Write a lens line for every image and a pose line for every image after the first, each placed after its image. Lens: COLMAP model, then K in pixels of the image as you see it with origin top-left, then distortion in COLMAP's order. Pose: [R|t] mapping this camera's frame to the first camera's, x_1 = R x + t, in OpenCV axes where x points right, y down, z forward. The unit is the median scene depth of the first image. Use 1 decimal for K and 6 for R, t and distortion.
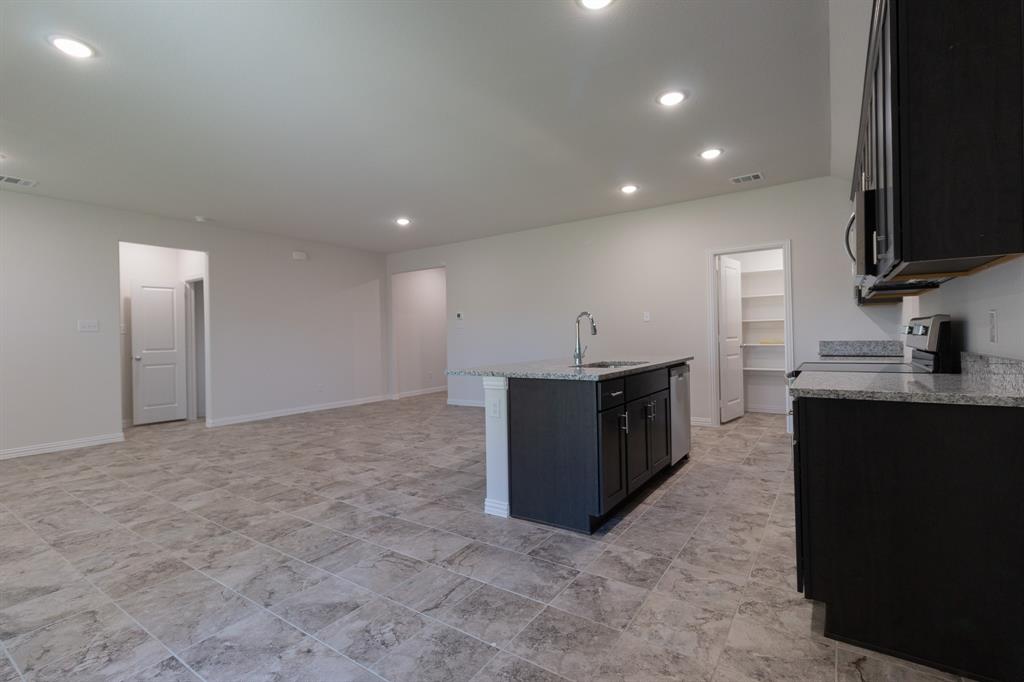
lens RADIAL K [[469.4, 0, 514.8], [0, 469.4, 335.7], [0, 0, 1]] dist [0.002162, 0.000088]
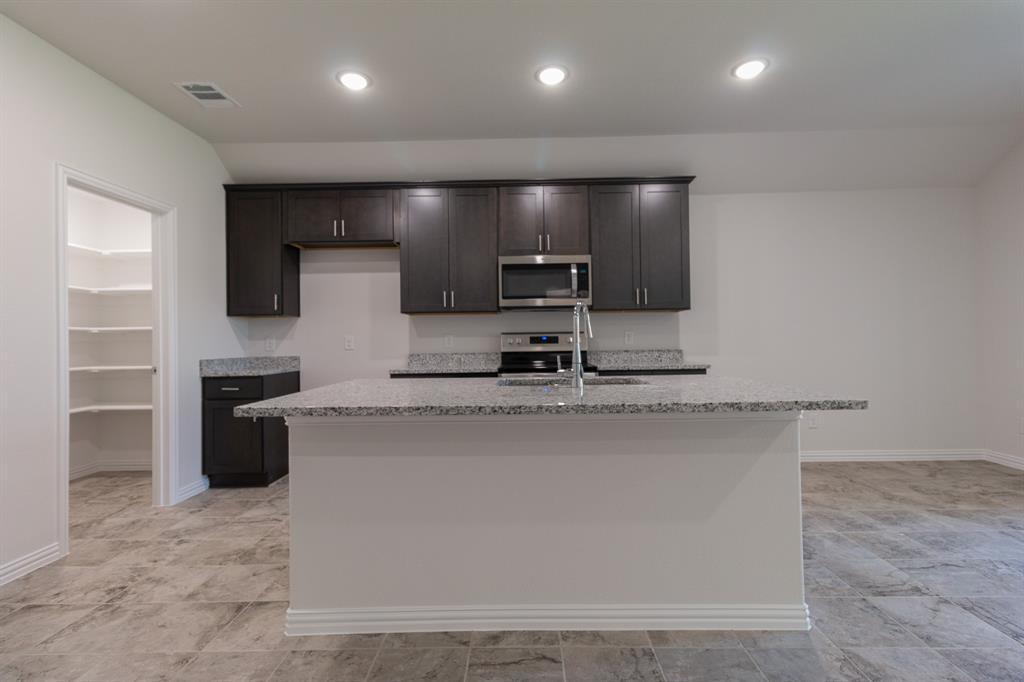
lens RADIAL K [[468.6, 0, 514.4], [0, 468.6, 334.9], [0, 0, 1]] dist [0.005464, -0.000522]
pose [[-0.552452, 0.040537, 0.832559, -0.379650], [0.027066, 0.999162, -0.030689, 0.013826], [-0.833105, 0.005580, -0.553086, 1.692150]]
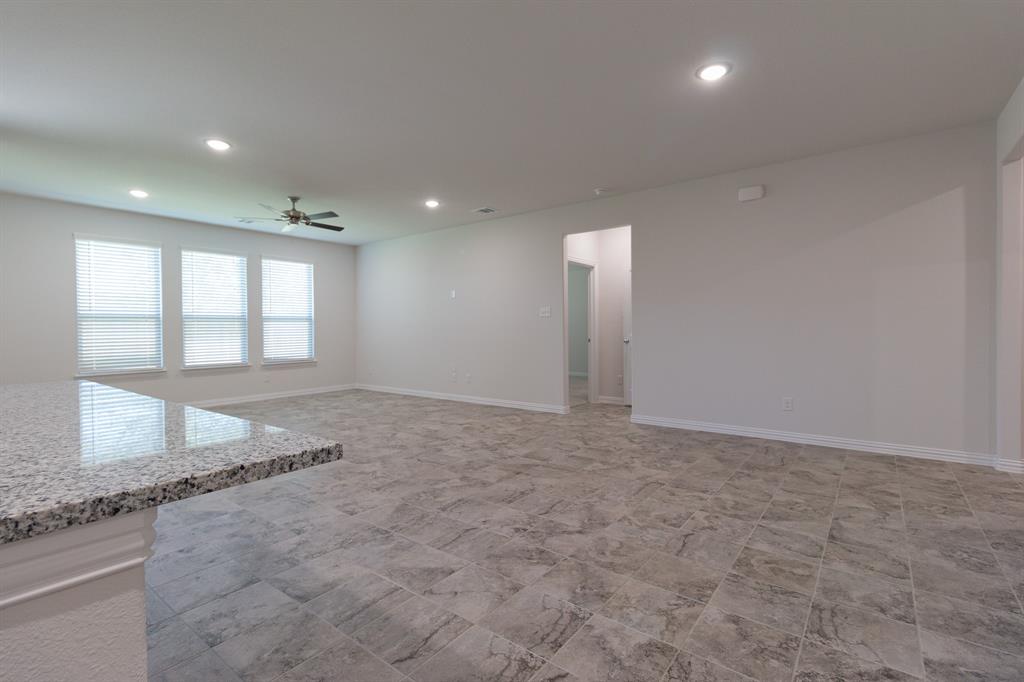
lens RADIAL K [[468.6, 0, 514.4], [0, 468.6, 334.9], [0, 0, 1]] dist [0.005464, -0.000522]
pose [[-0.056194, 0.035140, -0.997801, 0.527411], [0.013583, 0.999315, 0.034428, -0.007418], [0.998327, -0.011619, -0.056633, 1.789638]]
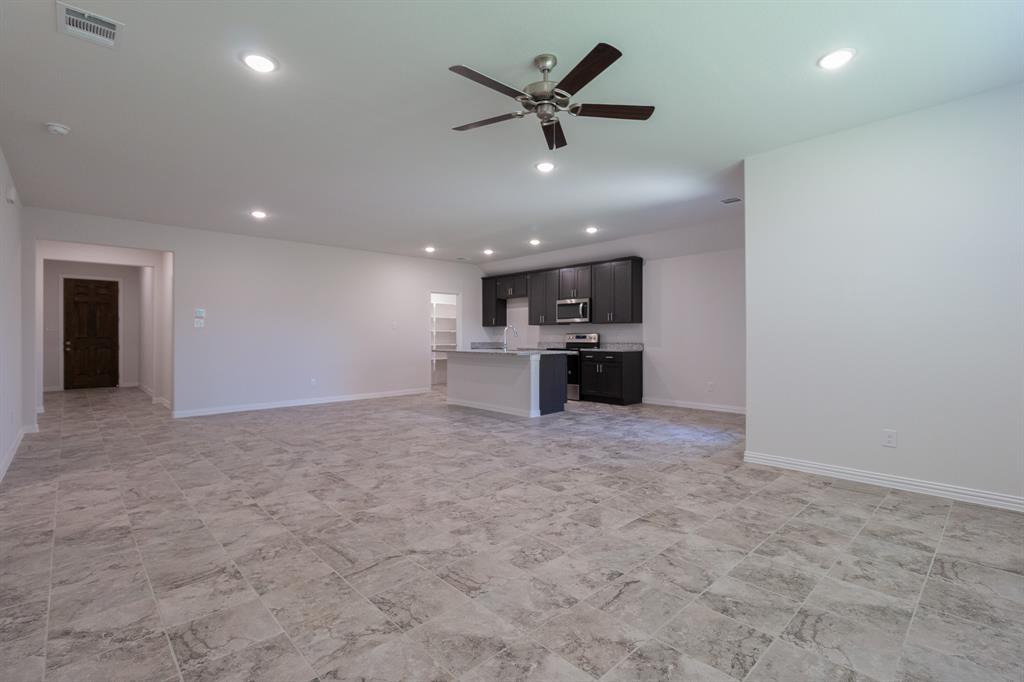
lens RADIAL K [[468.6, 0, 514.4], [0, 468.6, 334.9], [0, 0, 1]] dist [0.005464, -0.000522]
pose [[0.208913, 0.022881, 0.977667, -2.278806], [0.000682, 0.999723, -0.023543, 0.045157], [-0.977934, 0.005585, 0.208839, 0.641785]]
